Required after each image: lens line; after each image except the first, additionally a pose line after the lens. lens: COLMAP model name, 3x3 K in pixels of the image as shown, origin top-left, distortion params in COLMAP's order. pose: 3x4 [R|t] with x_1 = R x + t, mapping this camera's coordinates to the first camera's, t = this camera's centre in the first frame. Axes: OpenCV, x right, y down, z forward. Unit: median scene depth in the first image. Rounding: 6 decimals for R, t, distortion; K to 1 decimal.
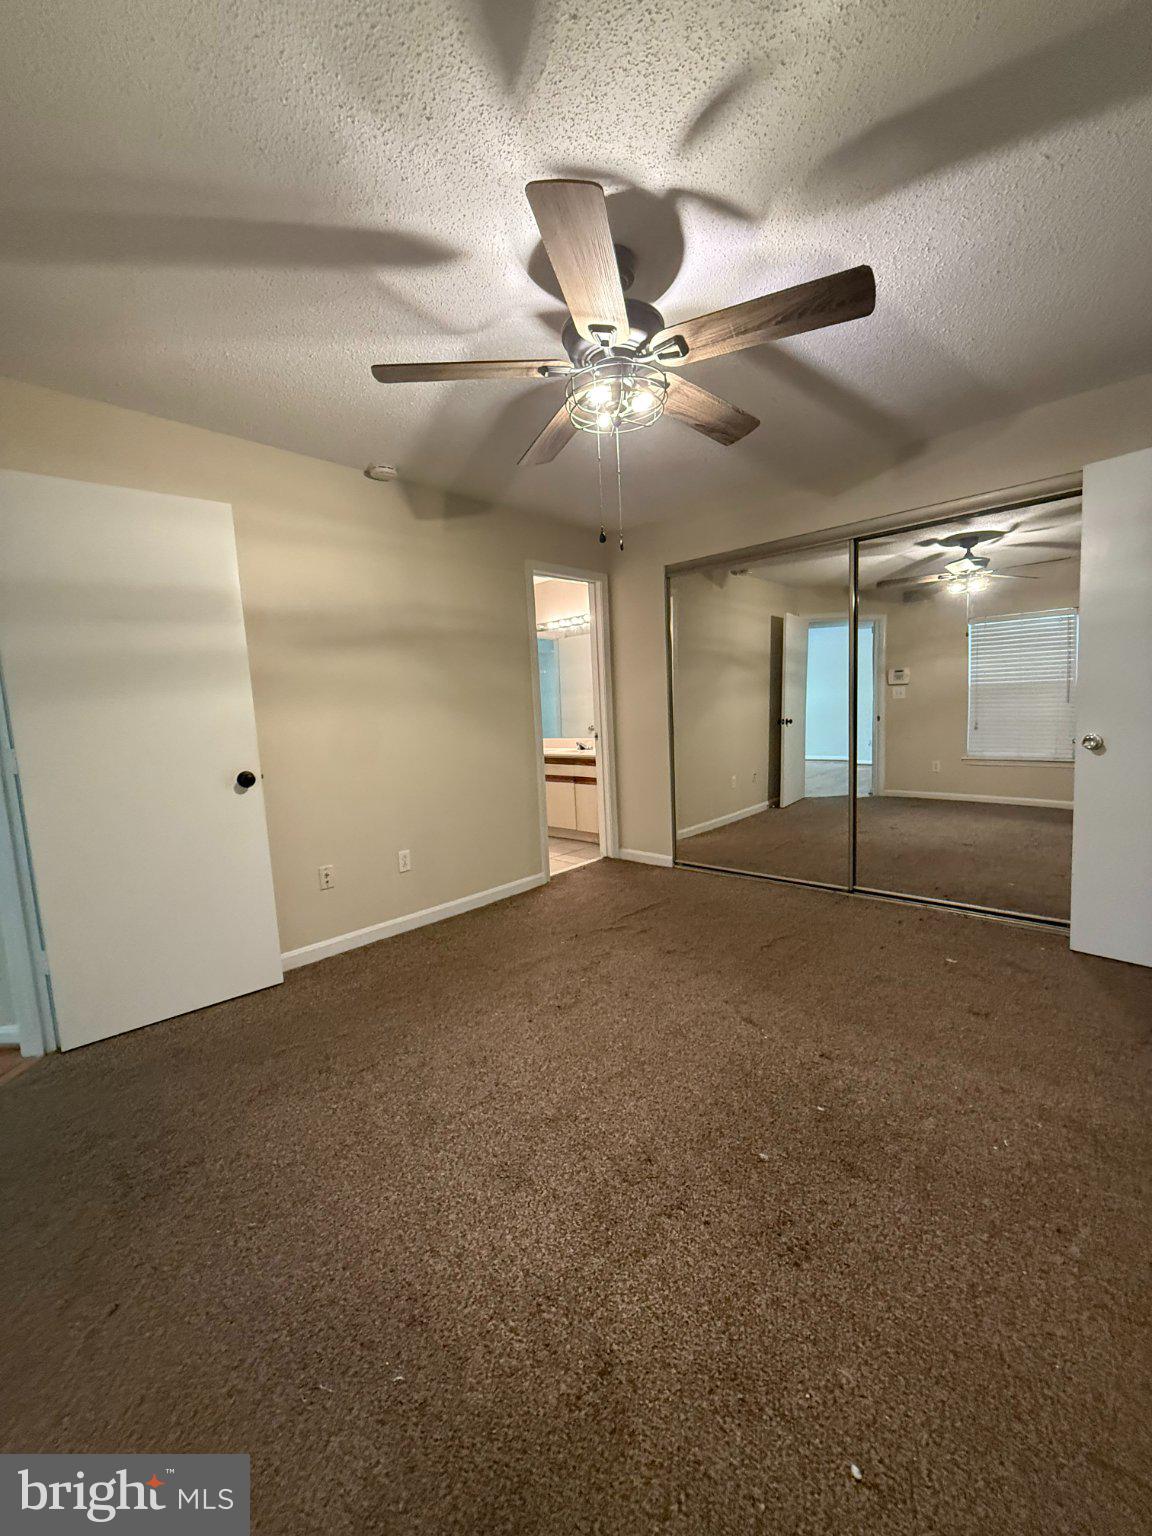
lens RADIAL K [[604.0, 0, 576.6], [0, 604.0, 770.4], [0, 0, 1]] dist [-0.000615, -0.000377]
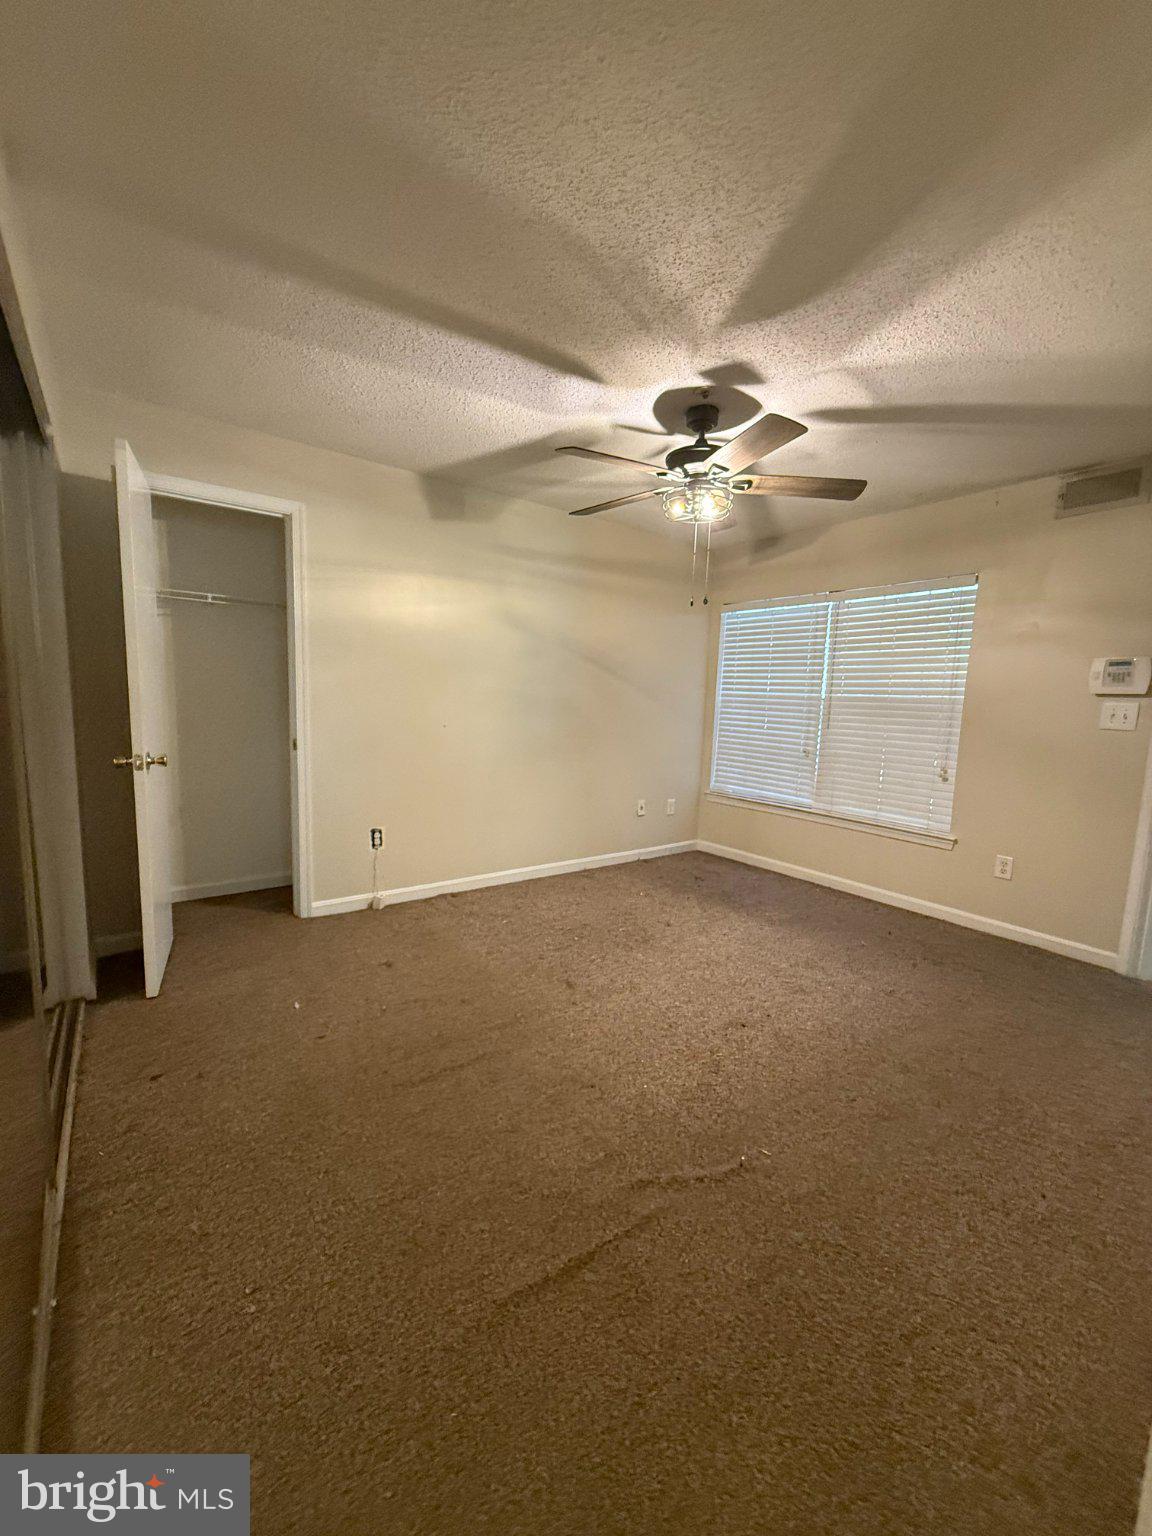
lens RADIAL K [[604.0, 0, 576.6], [0, 604.0, 770.4], [0, 0, 1]] dist [-0.000615, -0.000377]
pose [[-0.979011, -0.012937, 0.203397, 0.018085], [0.032028, 0.975818, 0.216226, -0.128016], [-0.201276, 0.218202, -0.954922, 1.081664]]
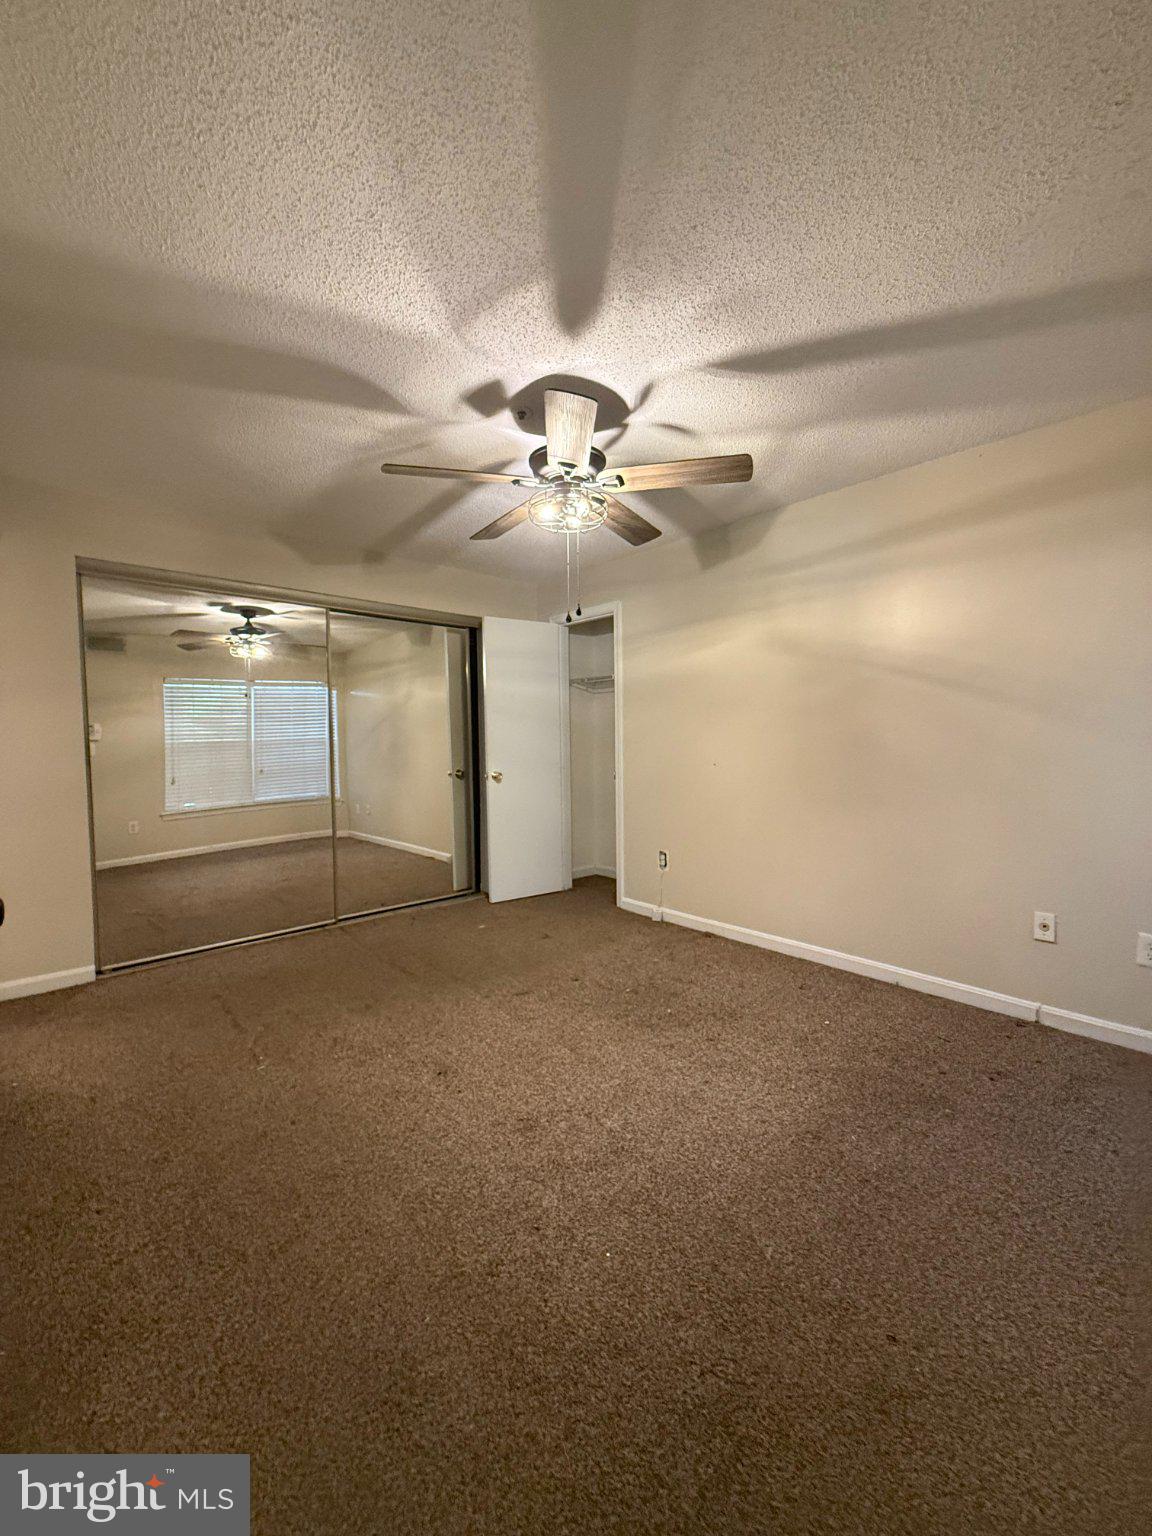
lens RADIAL K [[604.0, 0, 576.6], [0, 604.0, 770.4], [0, 0, 1]] dist [-0.000615, -0.000377]
pose [[0.099431, -0.005766, 0.995028, -0.519145], [0.111684, 0.993729, -0.005402, -0.016439], [-0.988757, 0.111666, 0.099452, 0.380944]]
